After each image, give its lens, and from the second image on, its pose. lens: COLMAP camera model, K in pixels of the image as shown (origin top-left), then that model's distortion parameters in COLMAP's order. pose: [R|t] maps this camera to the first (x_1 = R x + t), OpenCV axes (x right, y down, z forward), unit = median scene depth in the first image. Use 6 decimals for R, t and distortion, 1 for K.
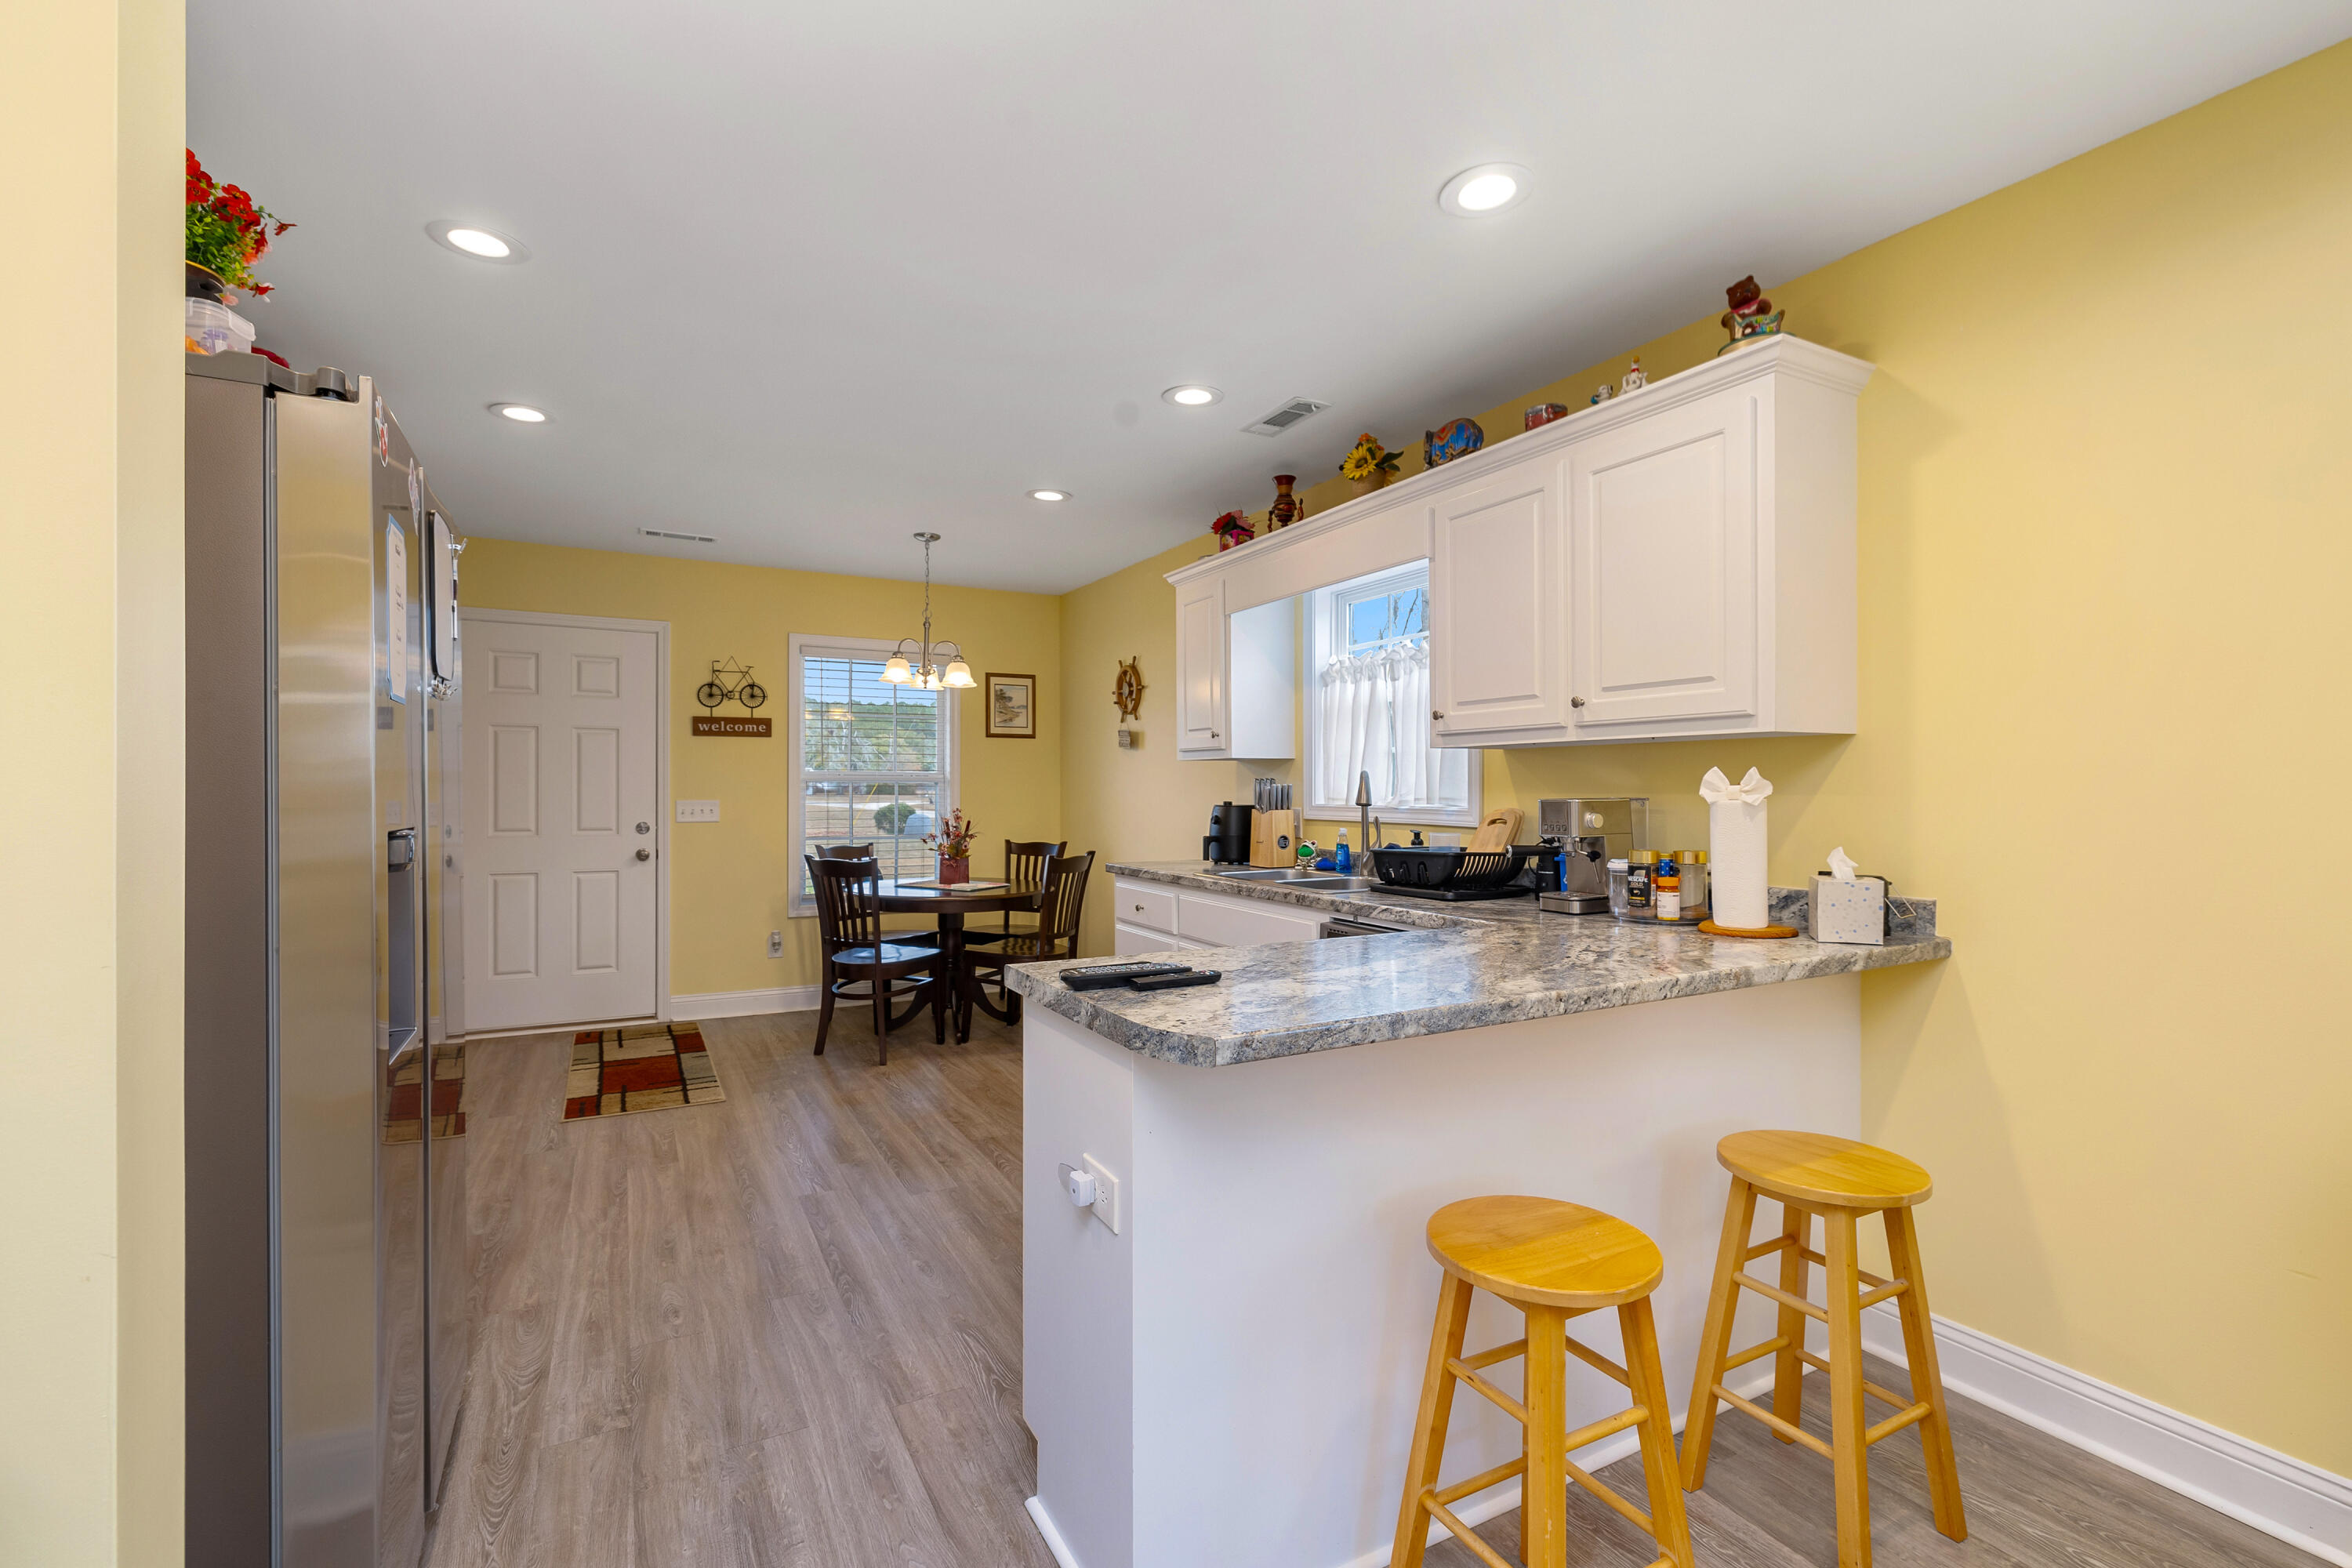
lens RADIAL K [[1046.6, 0, 1174.2], [0, 1046.6, 781.6], [0, 0, 1]] dist [0.000105, 0.000098]
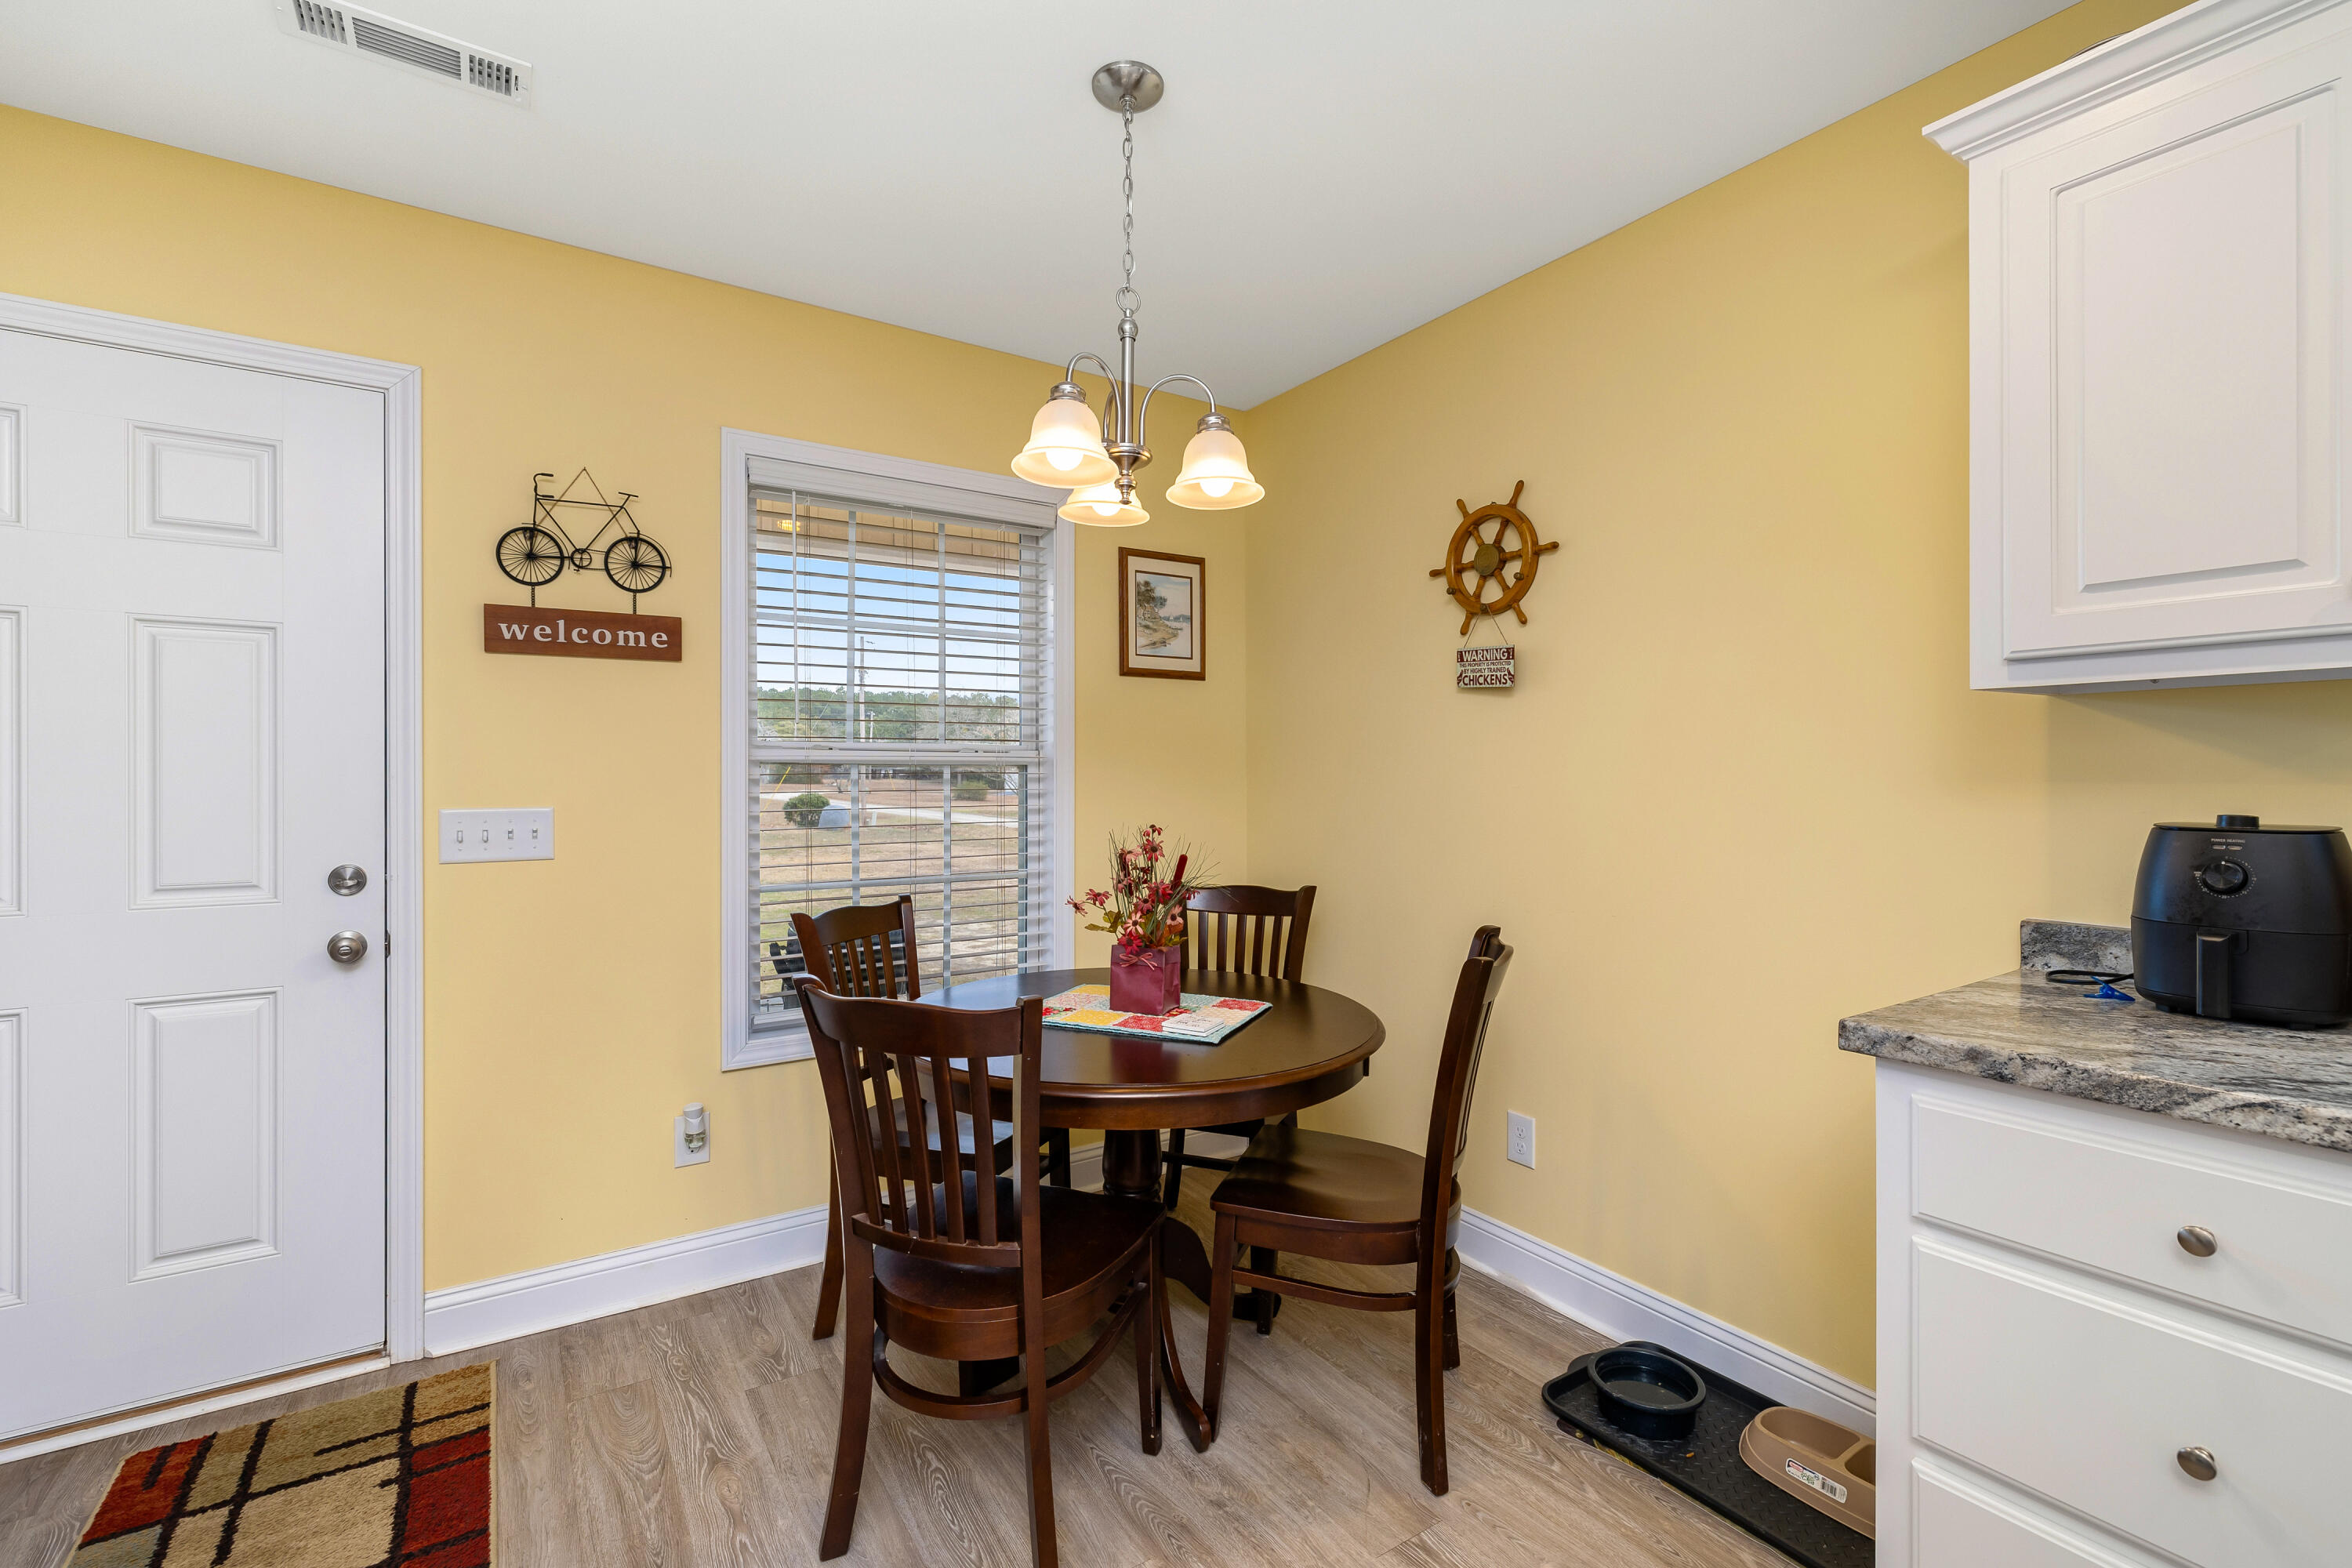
lens RADIAL K [[1021.4, 0, 1164.7], [0, 1021.4, 772.7], [0, 0, 1]] dist [0.001308, 0.000376]
pose [[0.996210, -0.003508, 0.086911, -0.234133], [0.003247, 0.999990, 0.003142, 0.003481], [-0.086921, -0.002848, 0.996211, 0.590176]]
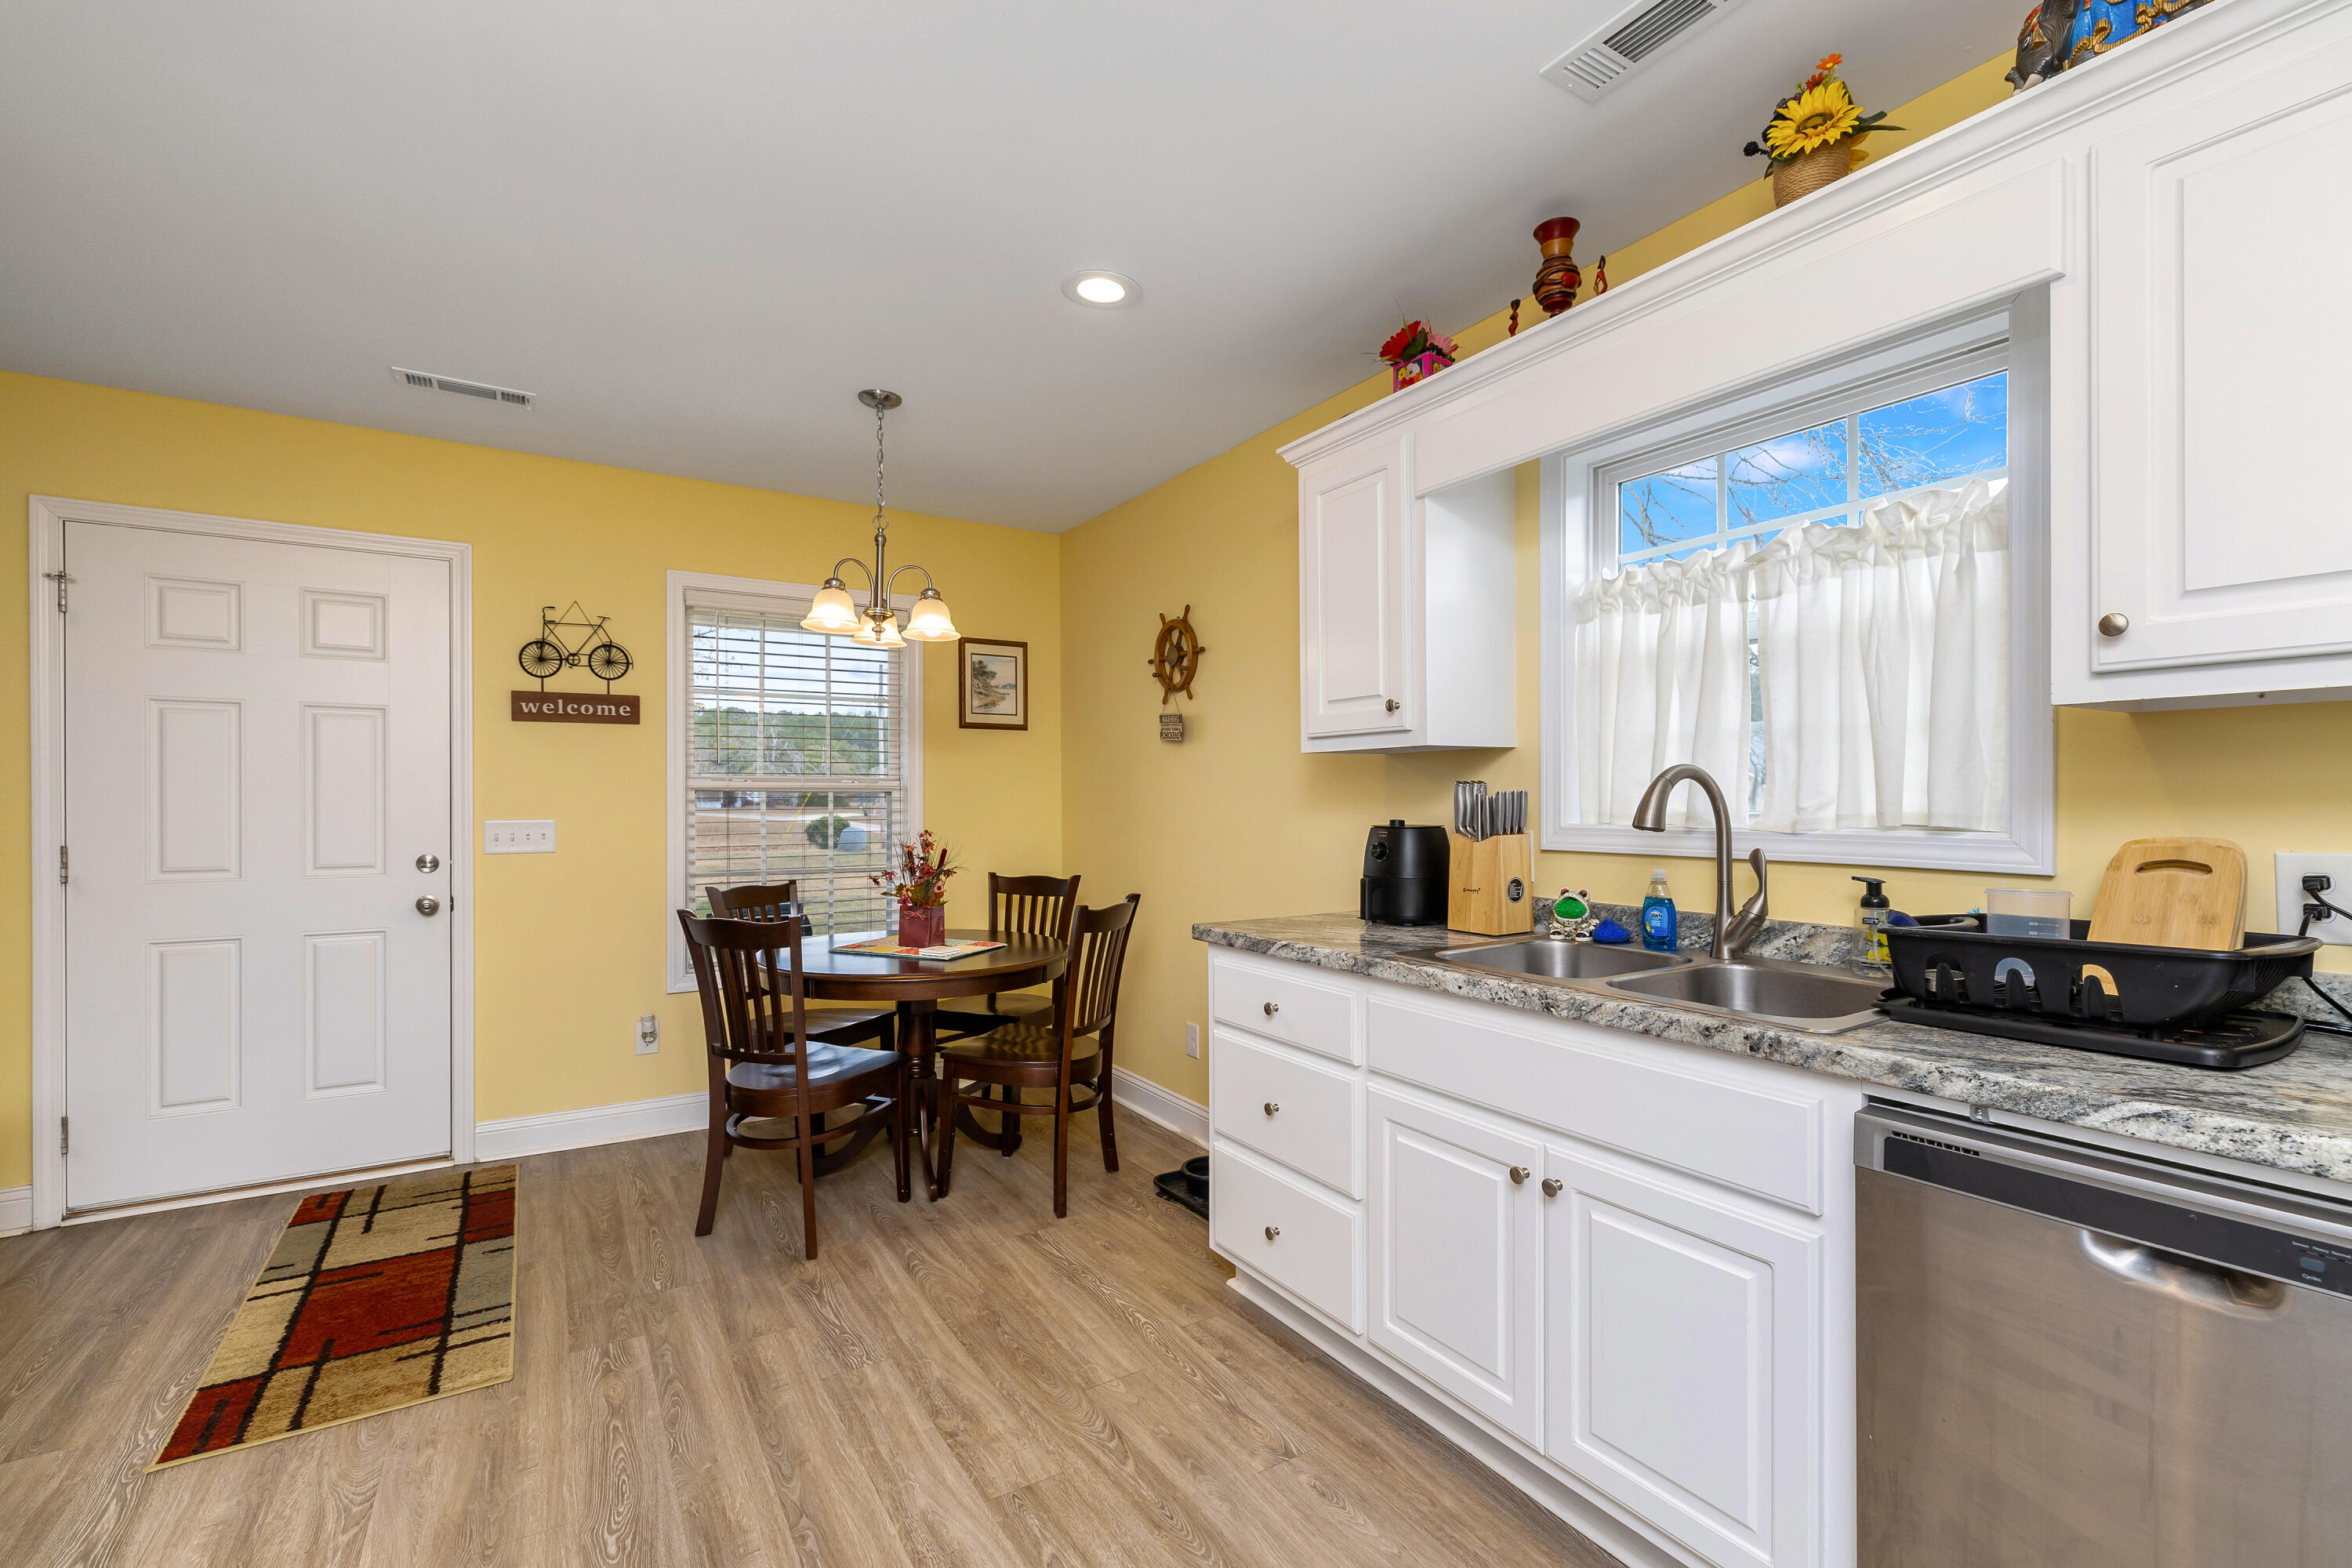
lens RADIAL K [[1029.4, 0, 1181.7], [0, 1029.4, 798.4], [0, 0, 1]] dist [0.002488, 0.000114]
pose [[0.997590, -0.003594, 0.069286, -0.090454], [0.003241, 0.999981, 0.005207, 0.002721], [-0.069304, -0.004970, 0.997583, 0.338557]]
